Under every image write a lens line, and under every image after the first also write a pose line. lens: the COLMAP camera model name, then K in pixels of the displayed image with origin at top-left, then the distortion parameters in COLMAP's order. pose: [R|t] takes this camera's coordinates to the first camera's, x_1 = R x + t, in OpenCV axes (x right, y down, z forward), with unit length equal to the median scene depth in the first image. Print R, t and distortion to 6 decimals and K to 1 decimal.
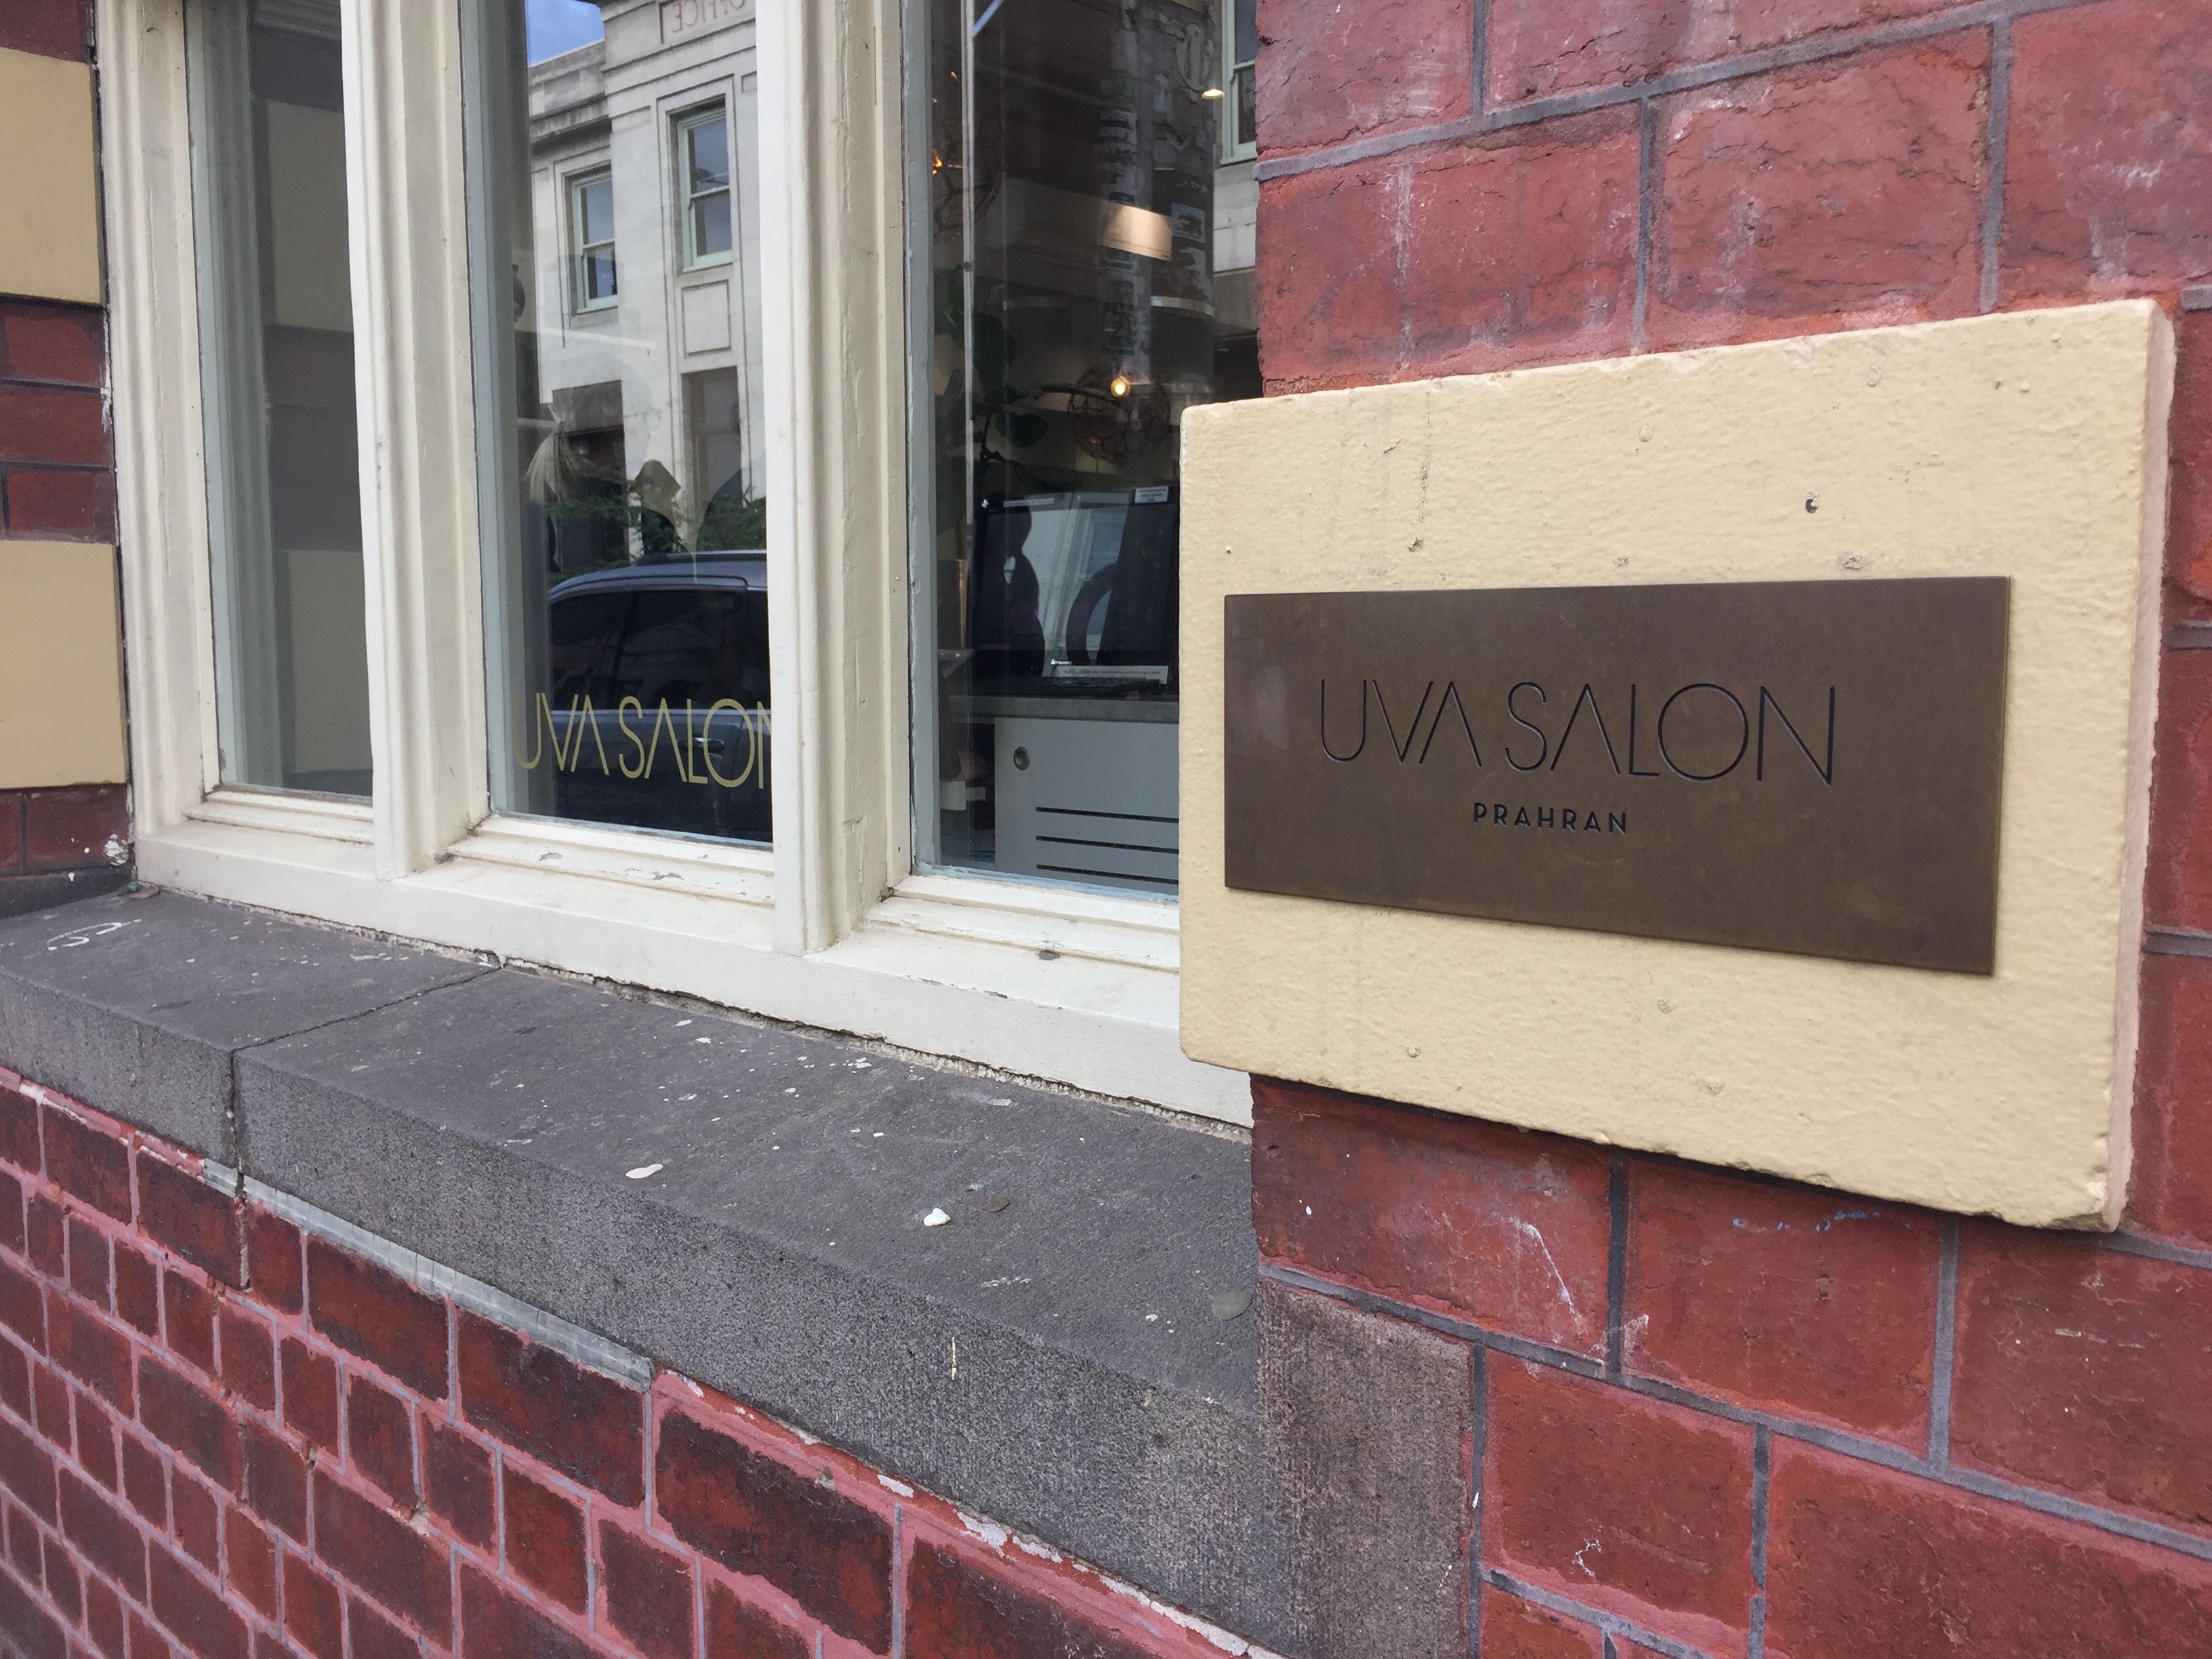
lens RADIAL K [[1874.2, 0, 1106.9], [0, 1874.2, 822.7], [0, 0, 1]] dist [0.074136, -0.100355]
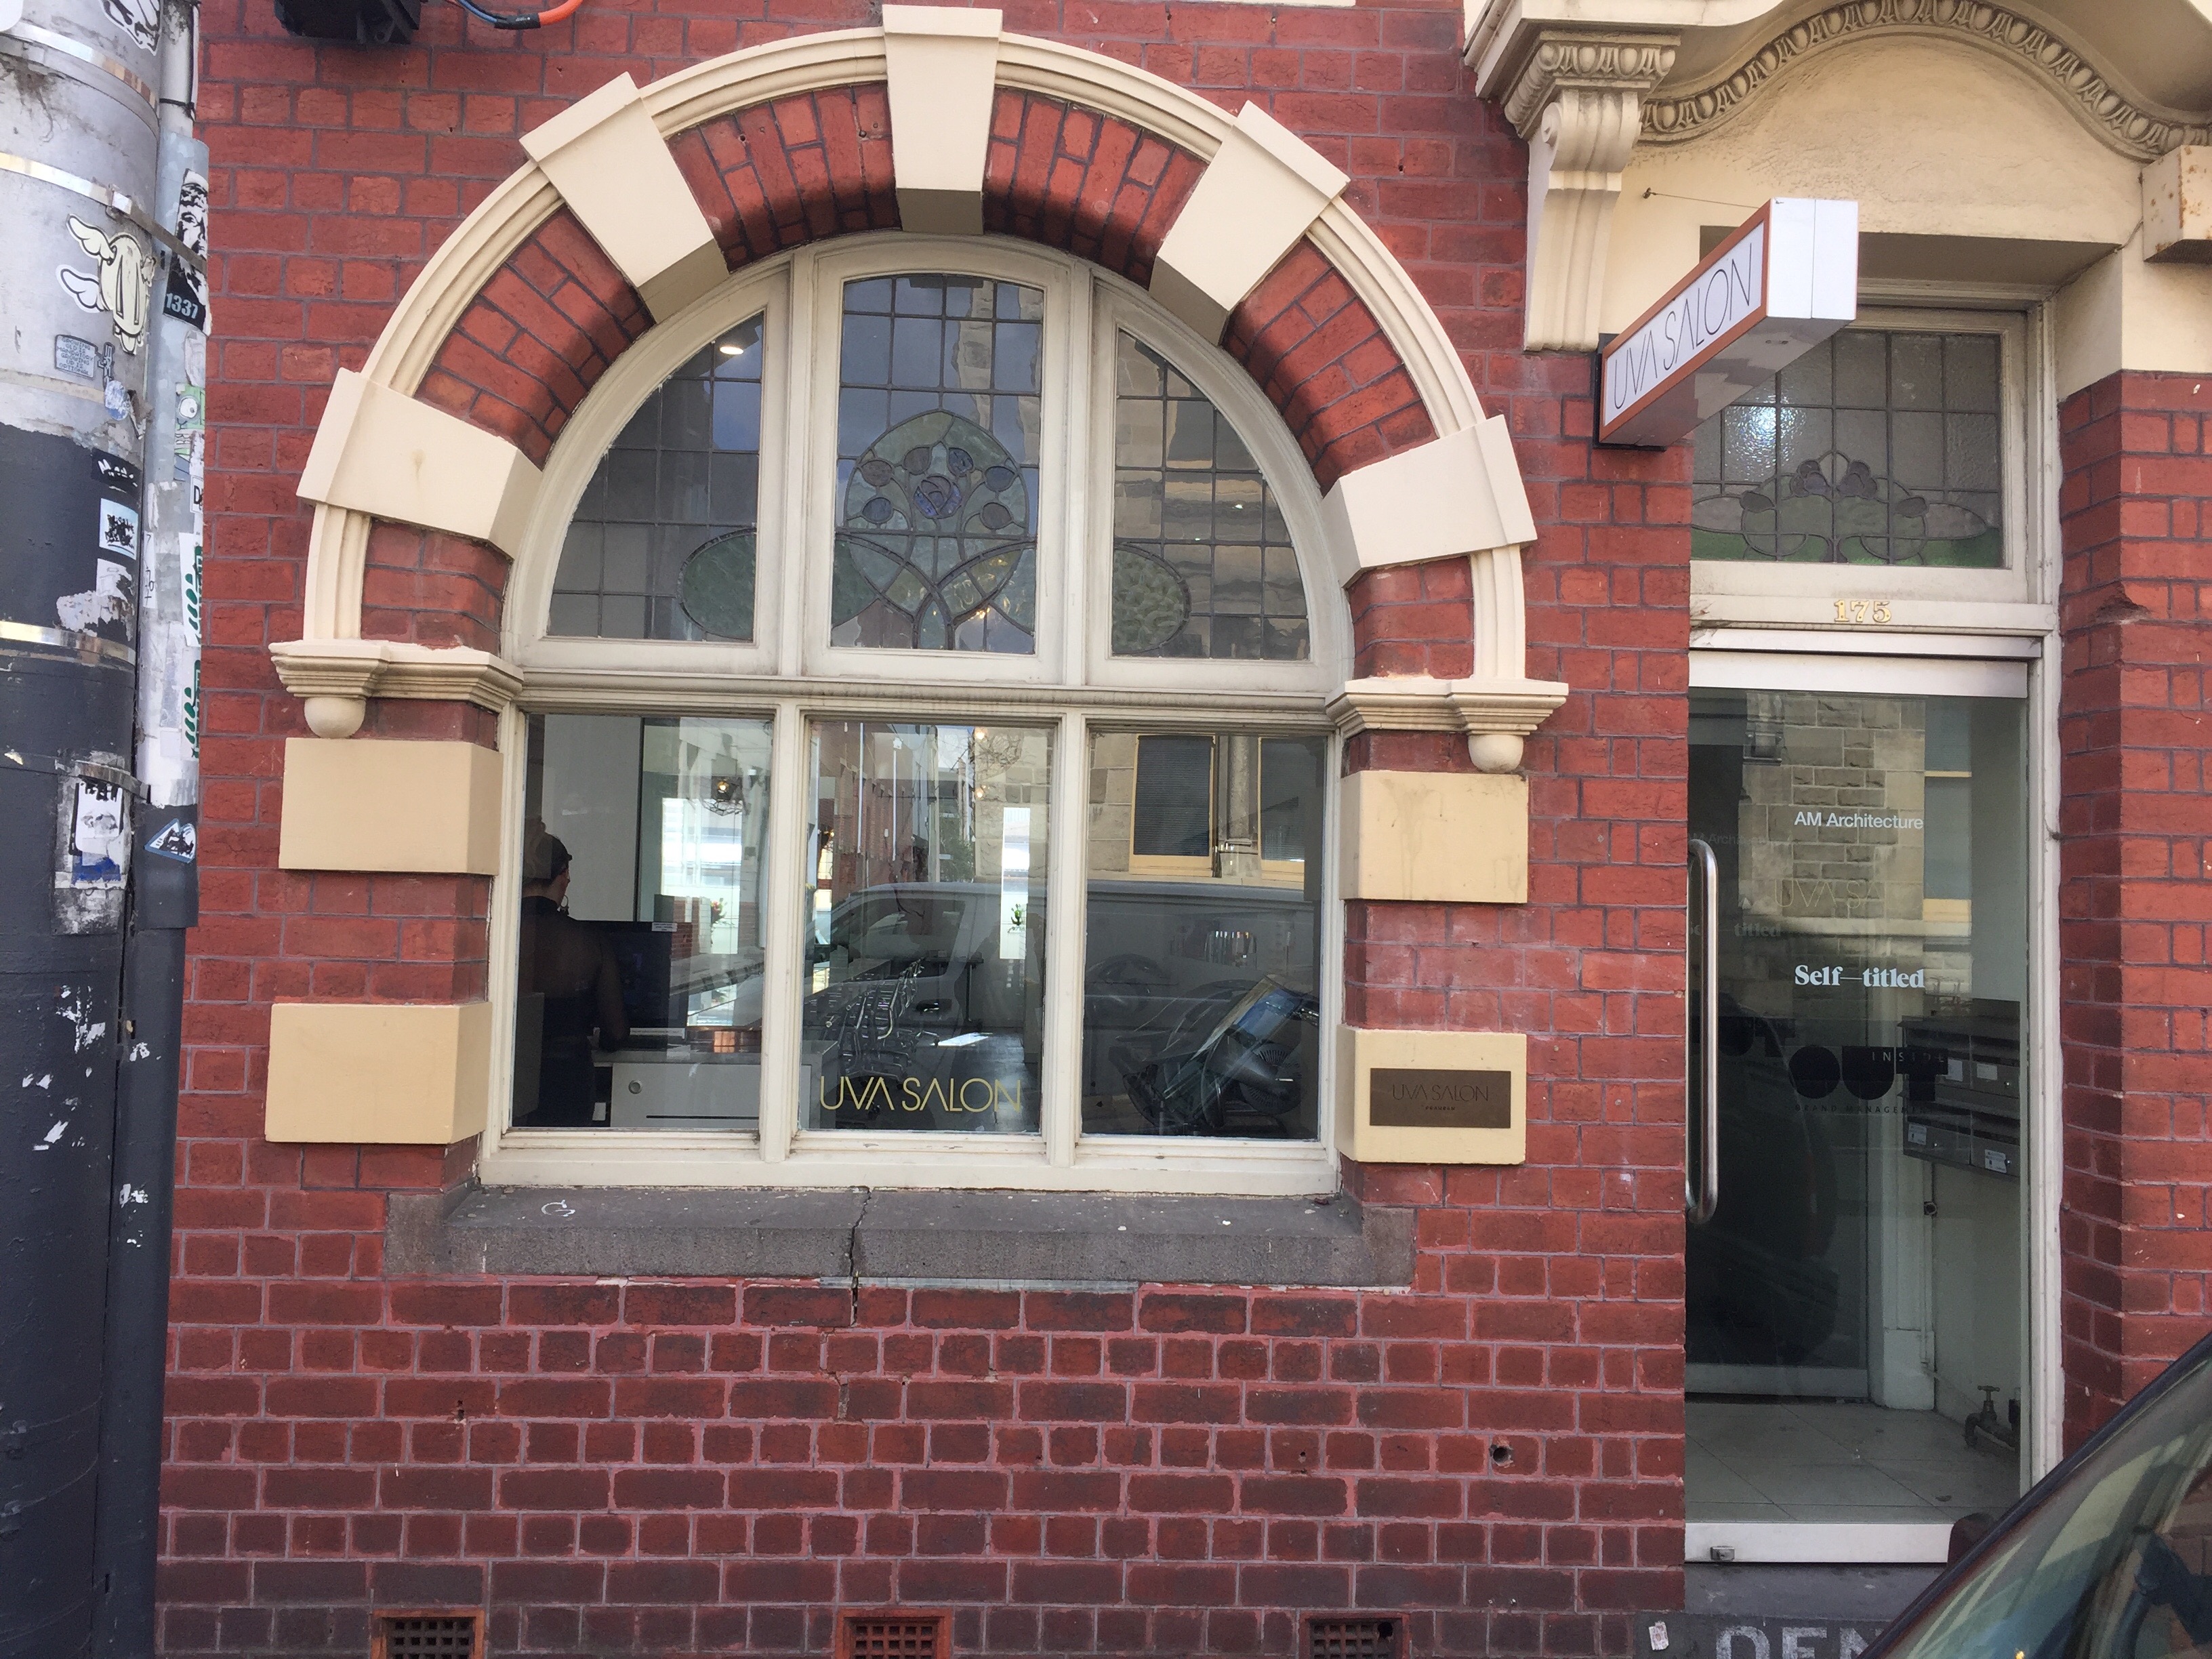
lens RADIAL K [[1874.2, 0, 1098.5], [0, 1874.2, 825.7], [0, 0, 1]] dist [0.074136, -0.100355]
pose [[0.693295, 0.054221, 0.718611, -3.263418], [0.045954, 0.991810, -0.119170, -0.155078], [-0.719187, 0.115643, 0.685125, -1.617445]]
